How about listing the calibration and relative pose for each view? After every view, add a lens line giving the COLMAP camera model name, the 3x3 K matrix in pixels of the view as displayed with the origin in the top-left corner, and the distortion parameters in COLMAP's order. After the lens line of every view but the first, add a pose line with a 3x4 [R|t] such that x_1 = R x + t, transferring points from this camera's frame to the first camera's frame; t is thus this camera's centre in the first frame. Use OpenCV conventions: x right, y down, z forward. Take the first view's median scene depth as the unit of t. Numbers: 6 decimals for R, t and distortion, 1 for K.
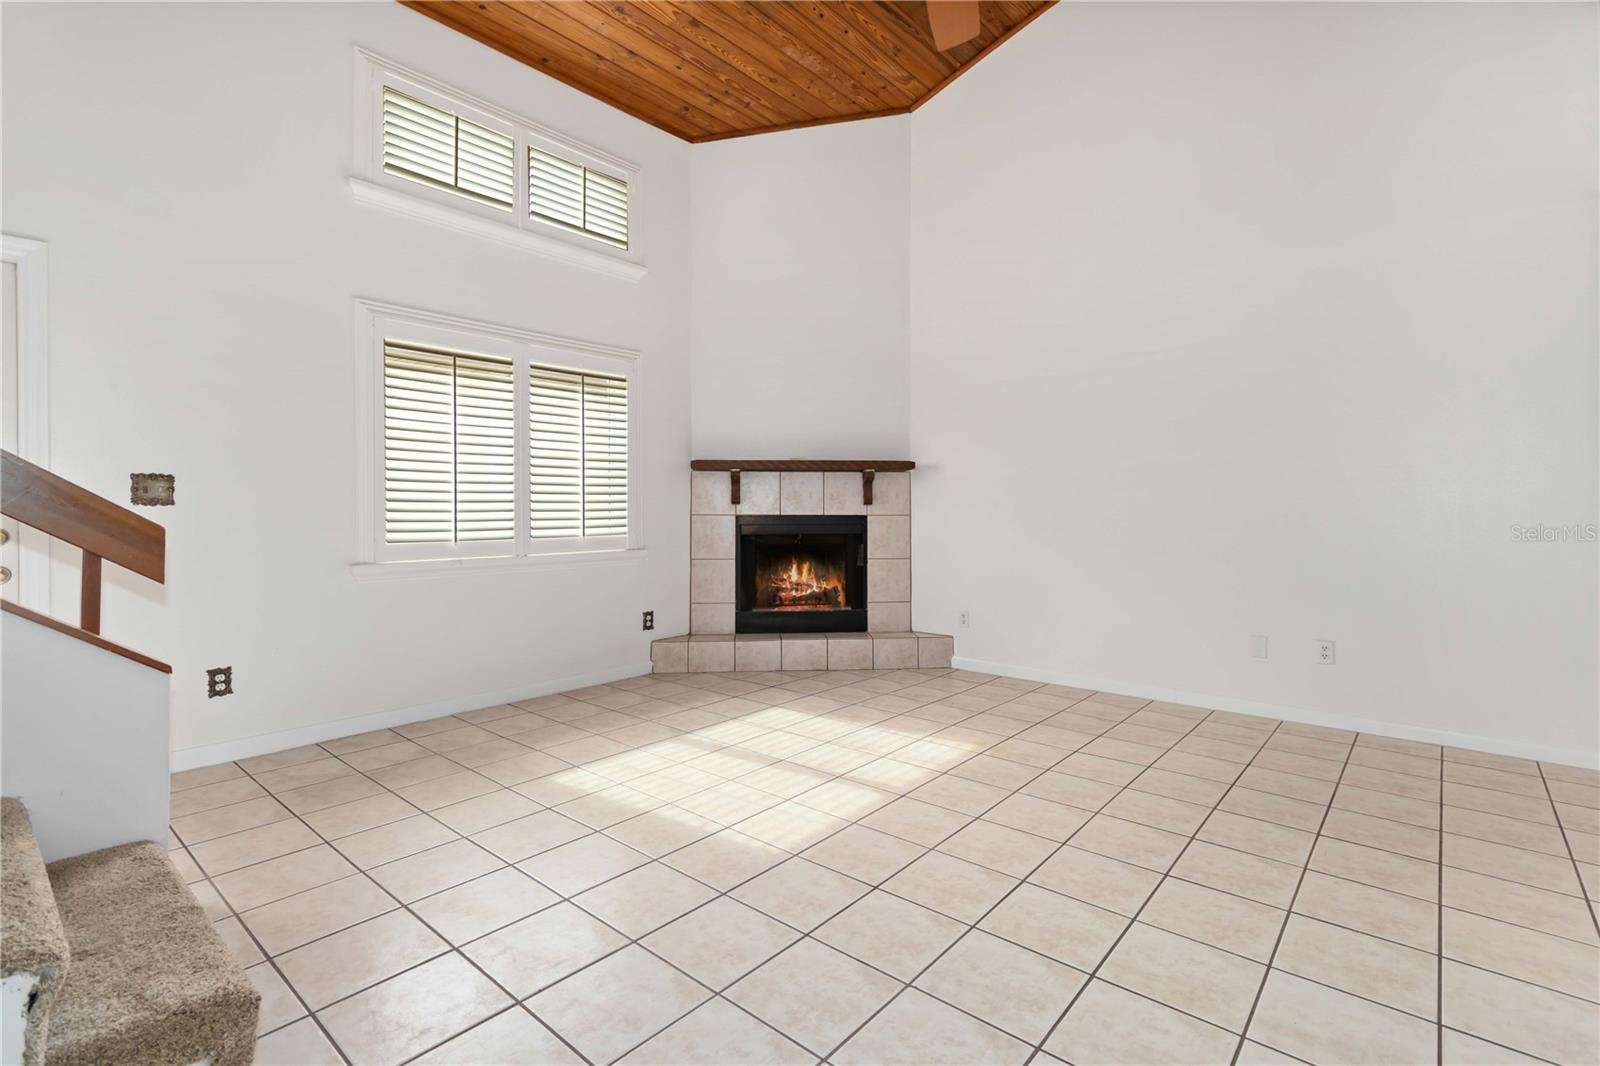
lens RADIAL K [[743.1, 0, 805.7], [0, 743.1, 510.2], [0, 0, 1]] dist [0.001213, 0.000057]
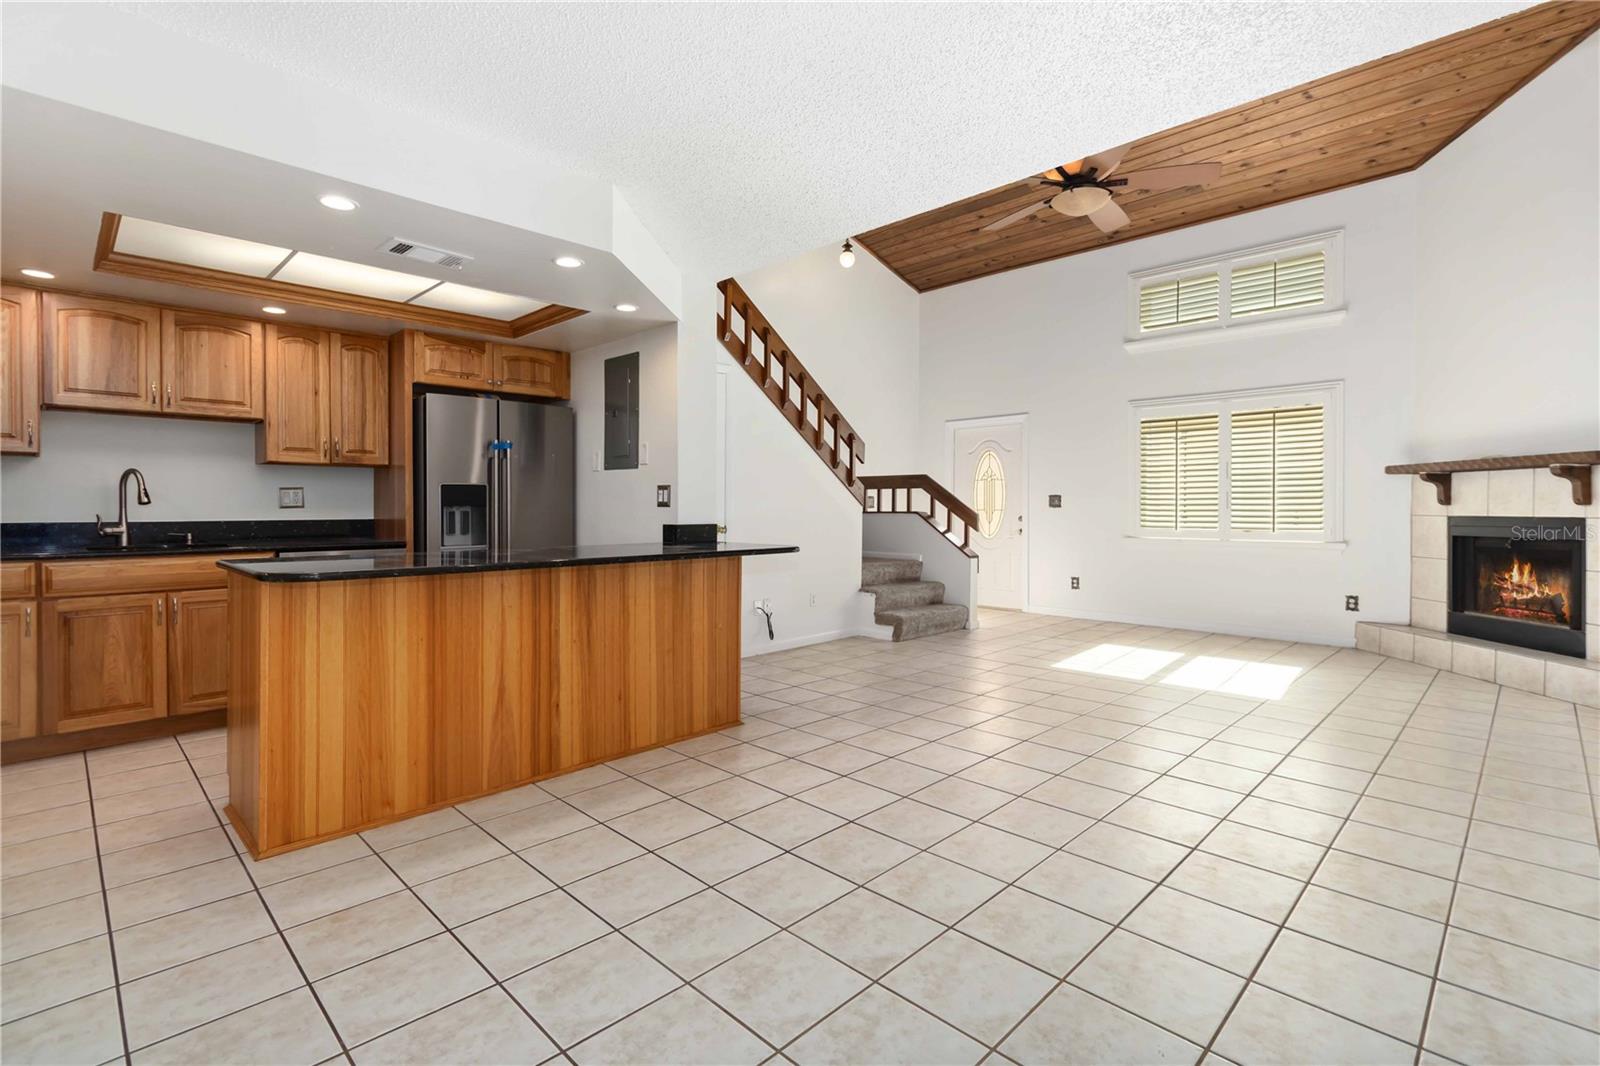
lens RADIAL K [[743.1, 0, 805.7], [0, 743.1, 510.2], [0, 0, 1]] dist [0.001213, 0.000057]
pose [[-0.071756, 0.002691, -0.997419, 1.010993], [-0.003439, 0.999990, 0.002946, -0.001127], [0.997416, 0.003642, -0.071746, 0.204060]]
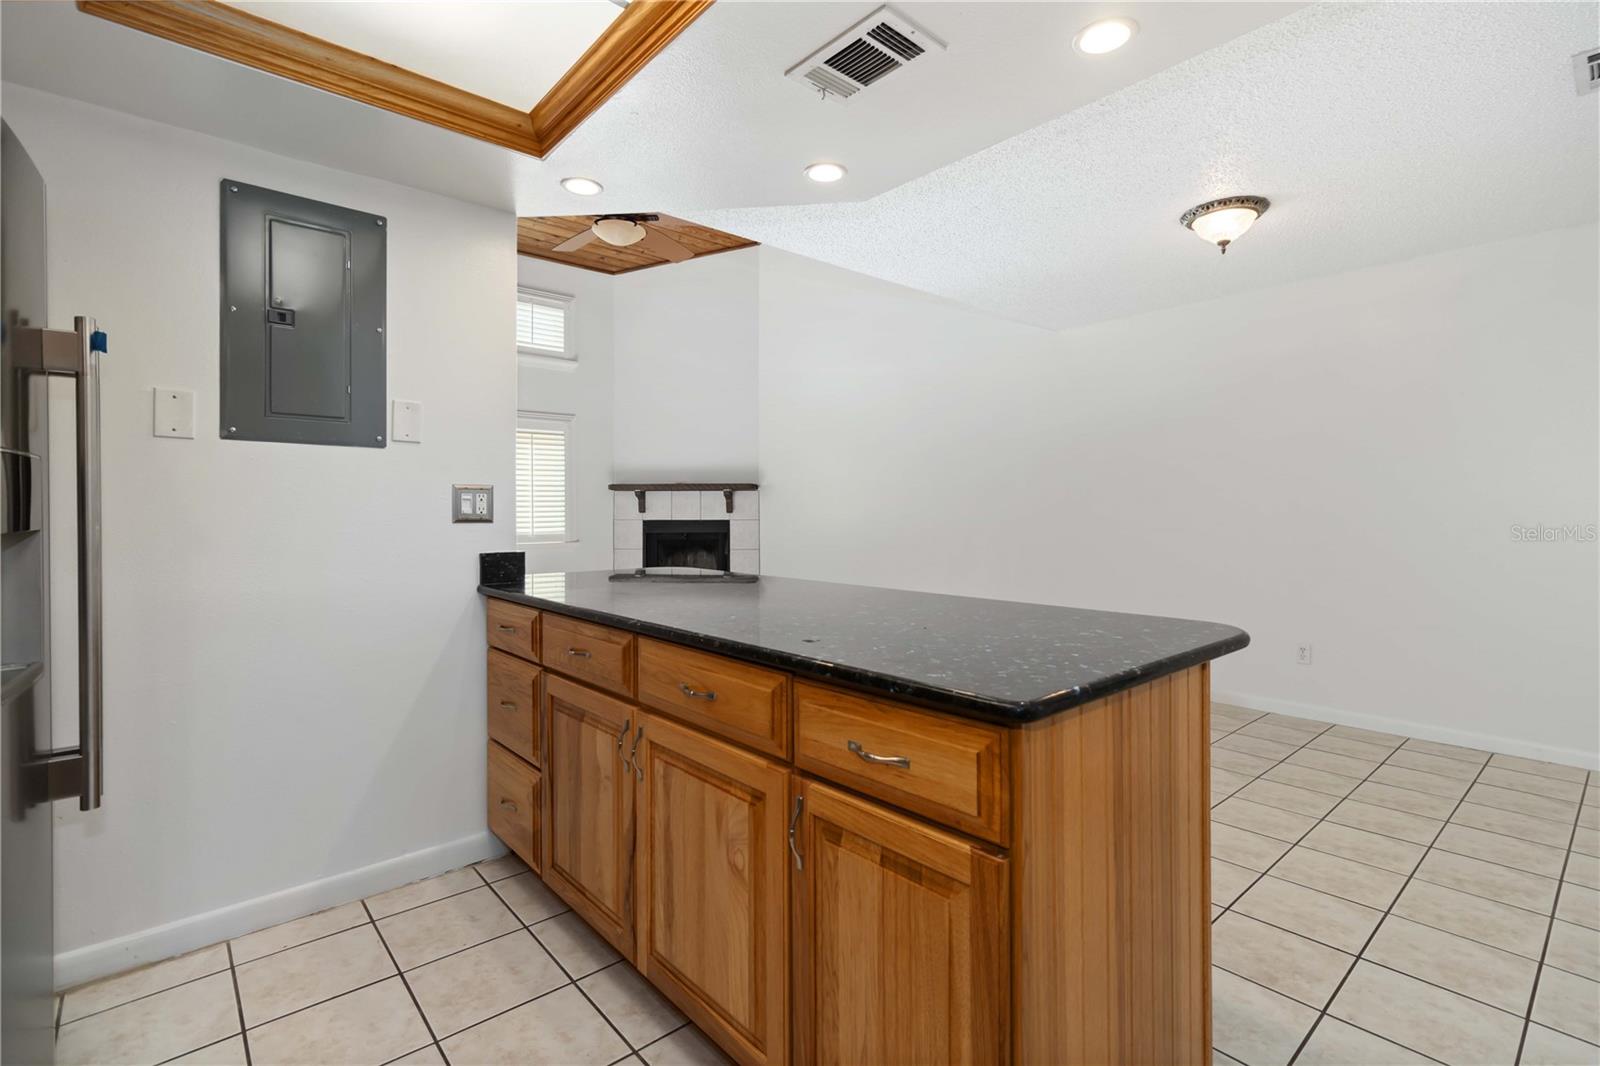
lens RADIAL K [[738.4, 0, 806.0], [0, 738.4, 515.6], [0, 0, 1]] dist [0.001578, 0.000182]
pose [[0.988938, -0.001298, -0.148326, 0.469500], [0.001974, 0.999988, 0.004413, -0.008024], [0.148318, -0.004657, 0.988929, -0.447731]]
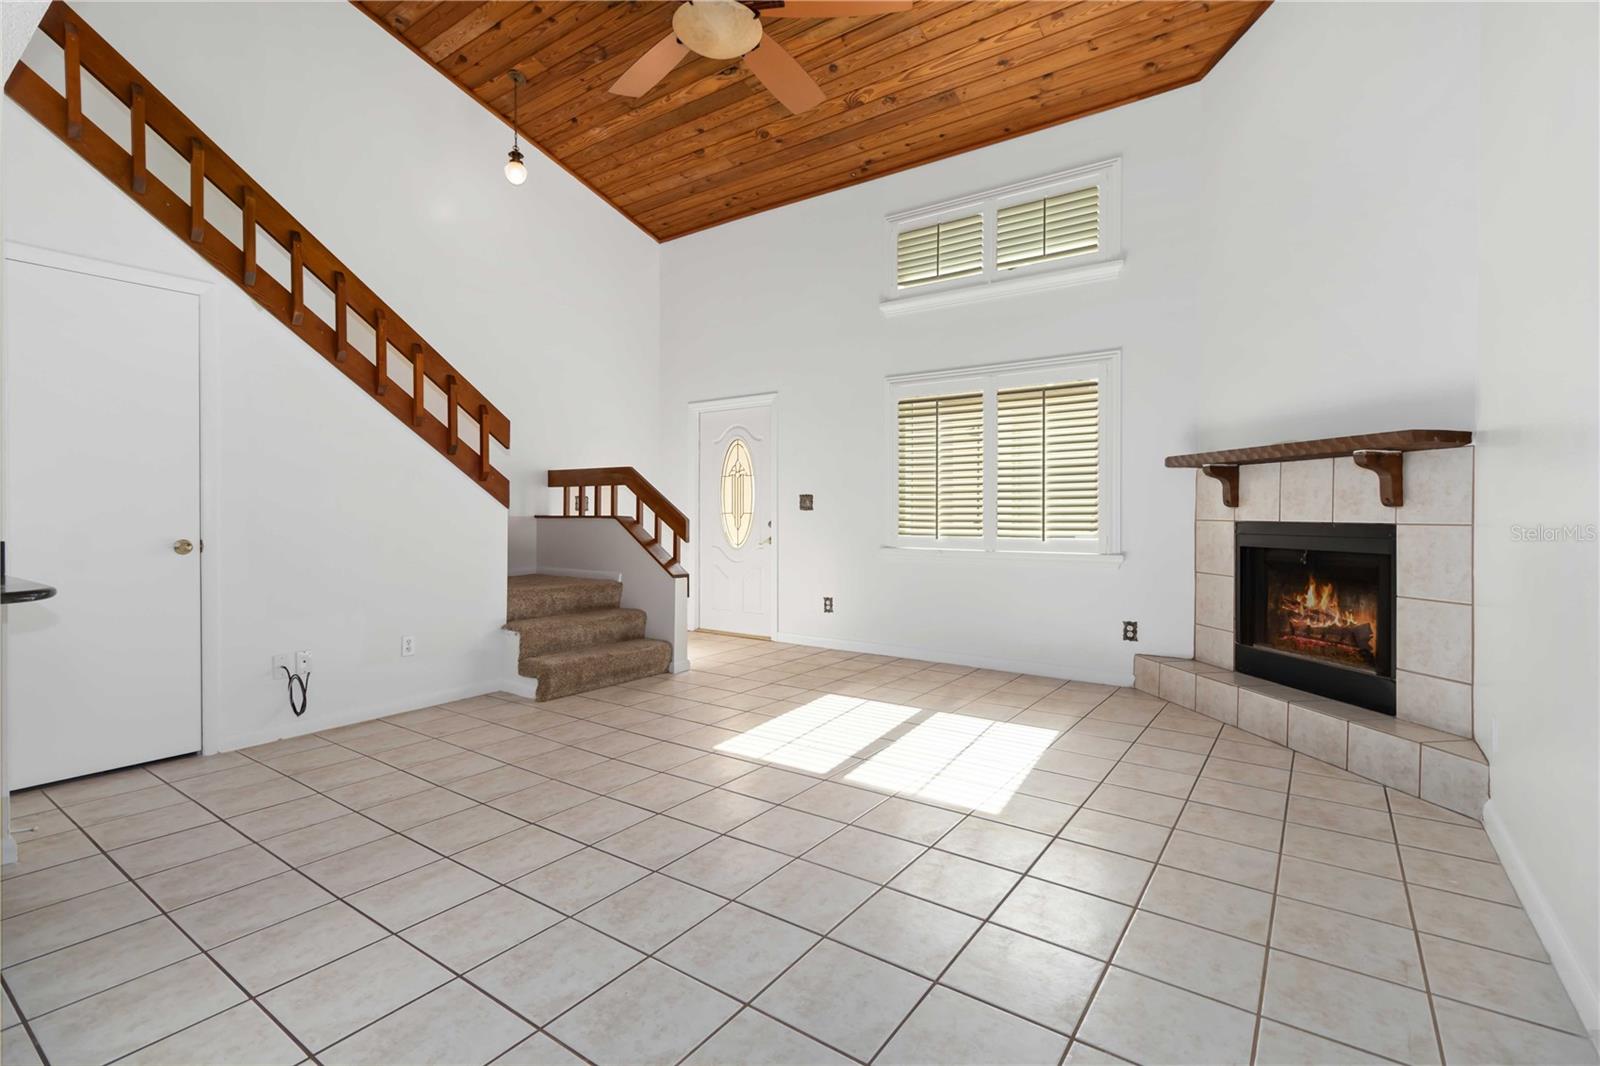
lens RADIAL K [[738.4, 0, 806.0], [0, 738.4, 515.6], [0, 0, 1]] dist [0.001578, 0.000182]
pose [[0.092996, 0.005689, -0.995650, 0.662517], [-0.002641, 0.999982, 0.005468, -0.001852], [0.995663, 0.002121, 0.093010, 0.488073]]
